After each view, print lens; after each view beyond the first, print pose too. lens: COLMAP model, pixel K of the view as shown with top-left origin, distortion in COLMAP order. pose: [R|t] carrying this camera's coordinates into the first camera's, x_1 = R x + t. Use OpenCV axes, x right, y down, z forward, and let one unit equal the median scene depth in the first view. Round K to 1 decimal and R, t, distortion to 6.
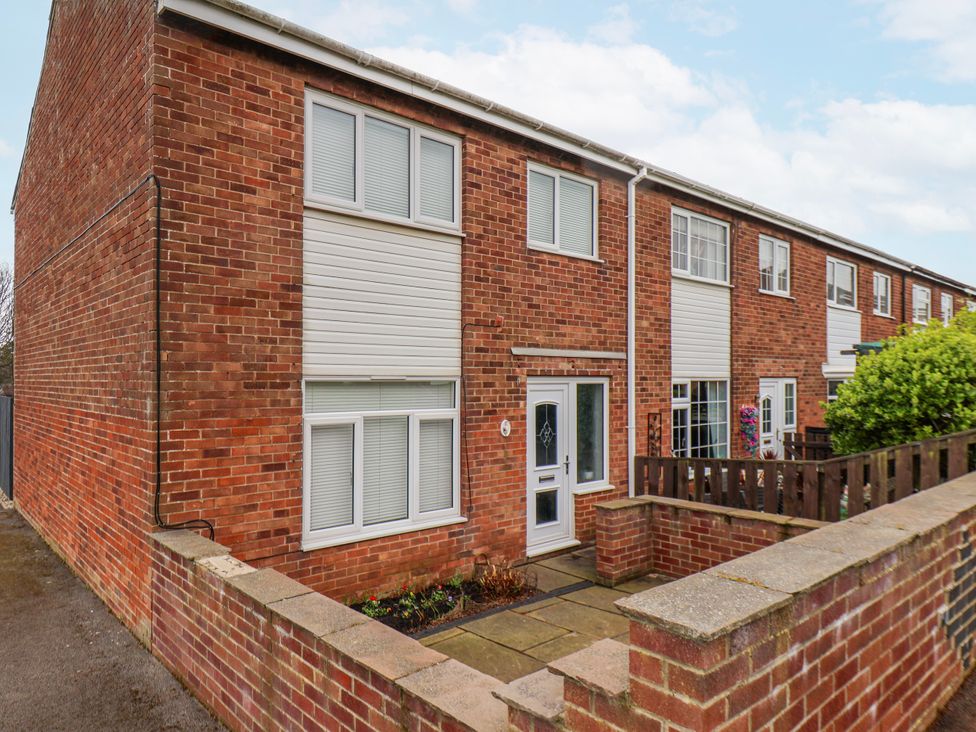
lens RADIAL K [[650.6, 0, 486.8], [0, 650.6, 371.6], [0, 0, 1]] dist [0.003145, 0.014686]
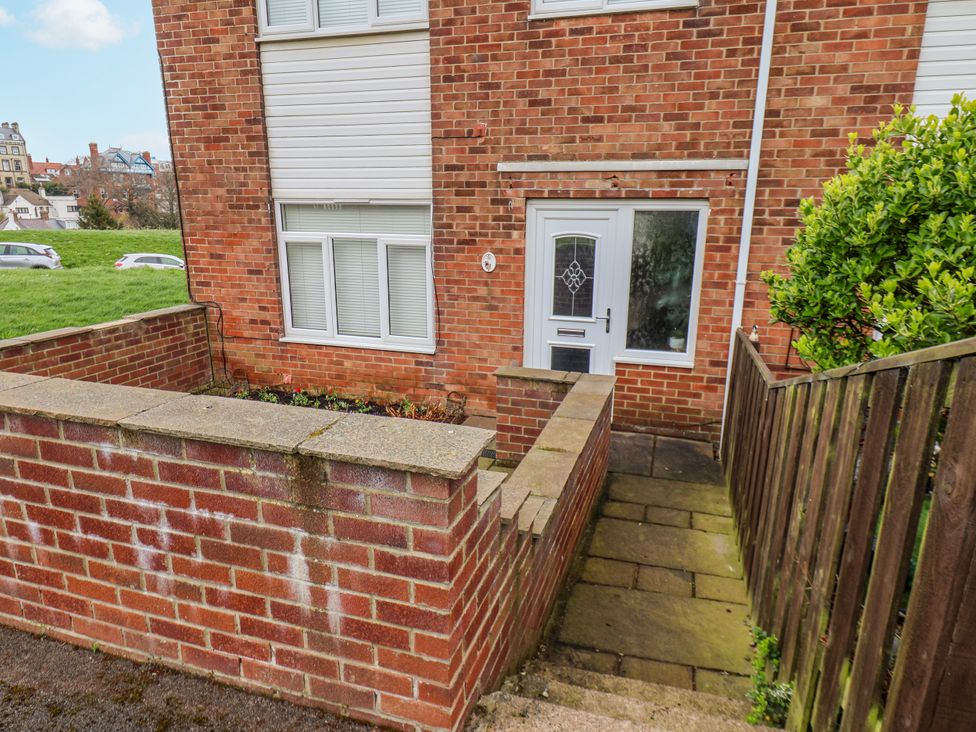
lens RADIAL K [[631.8, 0, 492.1], [0, 631.8, 383.0], [0, 0, 1]] dist [0.007086, -0.010932]
pose [[0.510470, 0.235695, -0.826963, 0.797564], [0.004376, 0.960978, 0.276592, 0.009916], [0.859884, -0.144811, 0.489519, 0.598480]]
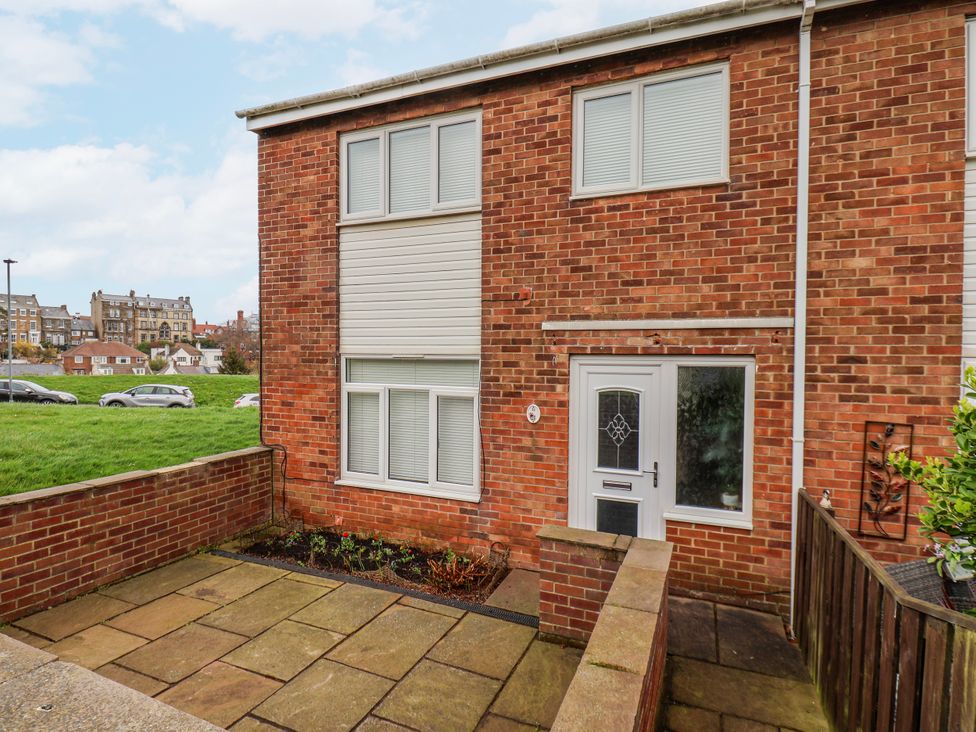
lens RADIAL K [[518.5, 0, 494.9], [0, 518.5, 366.8], [0, 0, 1]] dist [-0.001087, -0.009063]
pose [[0.432843, 0.023626, -0.901160, 0.671221], [0.004732, 0.999583, 0.028479, 0.003005], [0.901457, -0.016592, 0.432550, 0.679898]]
